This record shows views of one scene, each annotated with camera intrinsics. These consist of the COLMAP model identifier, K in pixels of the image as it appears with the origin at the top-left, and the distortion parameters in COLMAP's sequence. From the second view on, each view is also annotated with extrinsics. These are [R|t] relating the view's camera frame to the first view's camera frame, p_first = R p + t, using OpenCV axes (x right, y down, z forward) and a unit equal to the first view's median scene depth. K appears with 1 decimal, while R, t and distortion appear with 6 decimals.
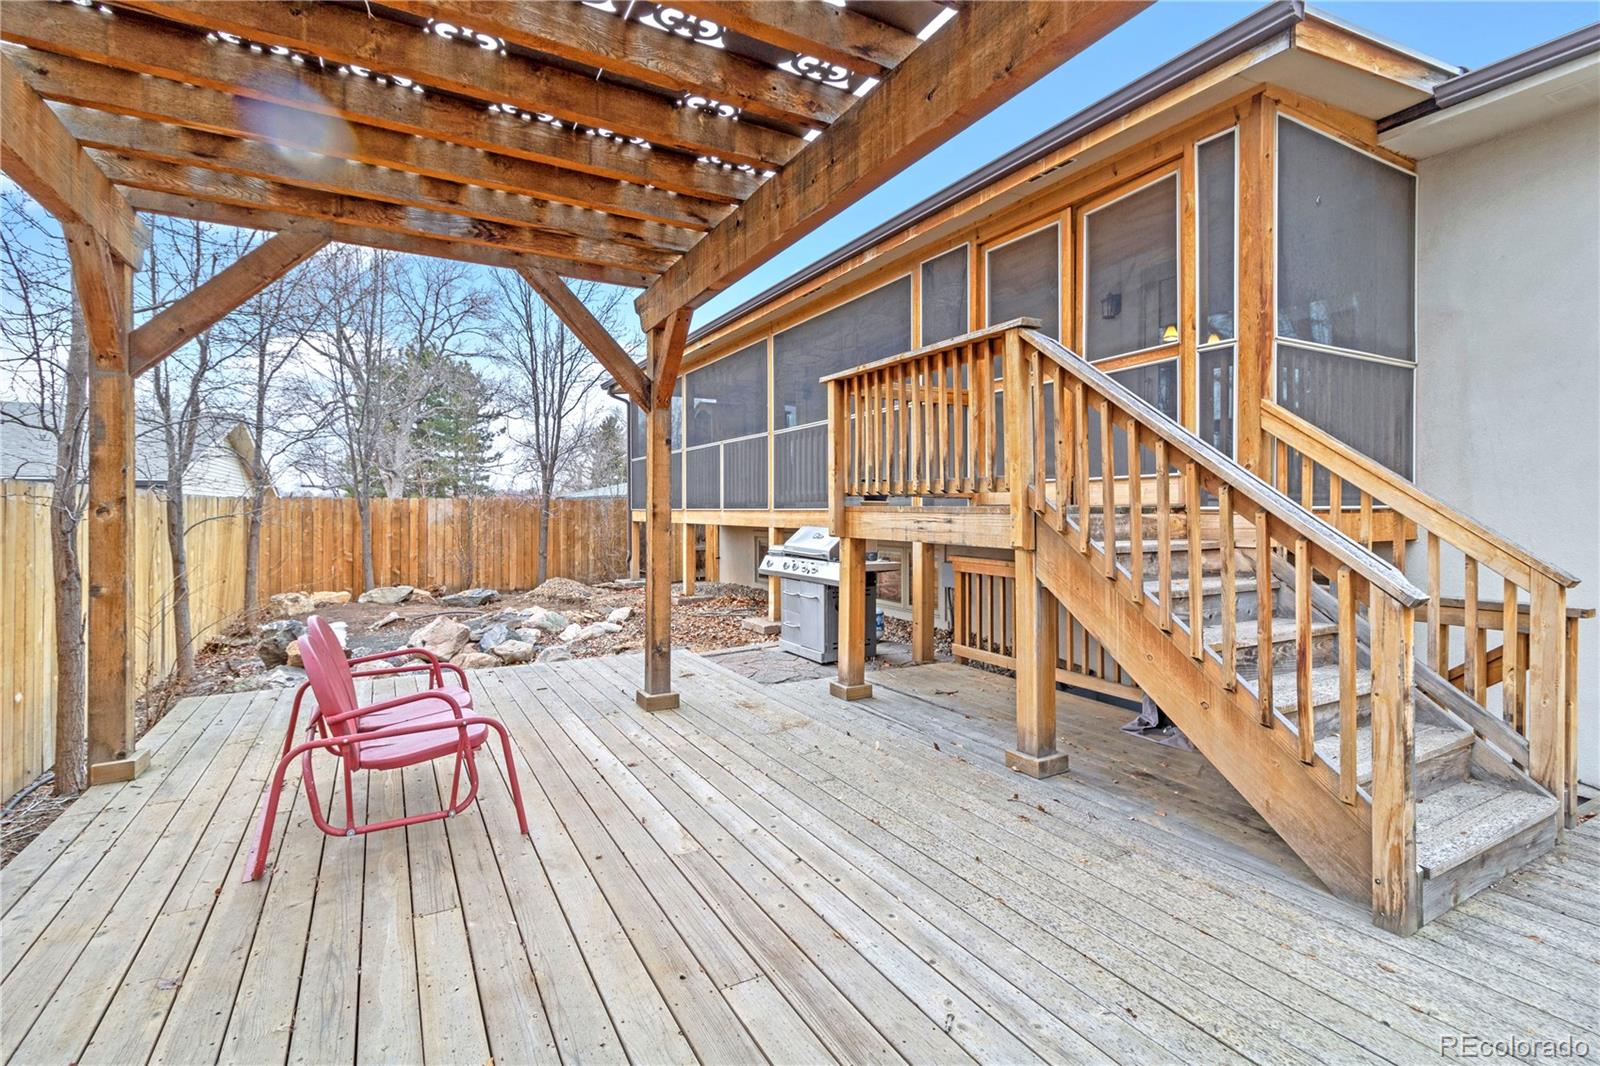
lens RADIAL K [[740.4, 0, 795.7], [0, 740.4, 518.2], [0, 0, 1]] dist [0.000094, 0.000372]
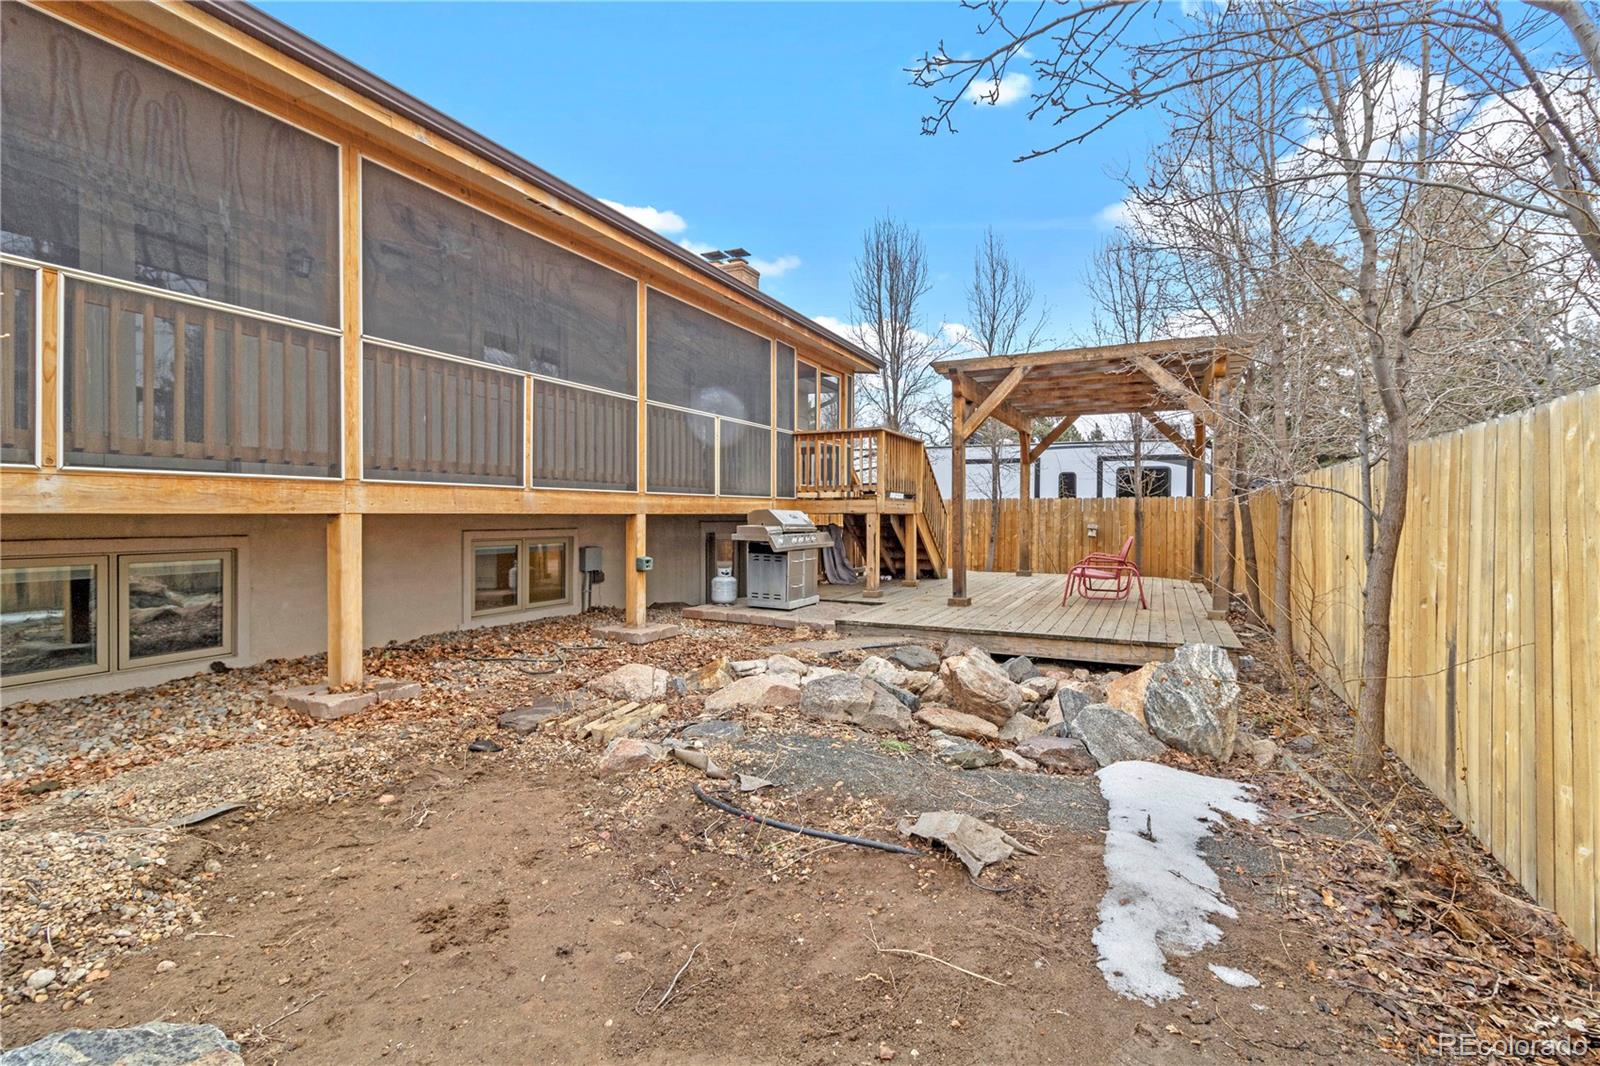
lens RADIAL K [[740.4, 0, 795.0], [0, 740.4, 523.1], [0, 0, 1]] dist [0.000094, 0.000372]
pose [[-0.561630, -0.000602, 0.827388, -0.807367], [0.012157, 0.999886, 0.008980, 0.025624], [-0.827299, 0.015102, -0.561559, 1.266879]]
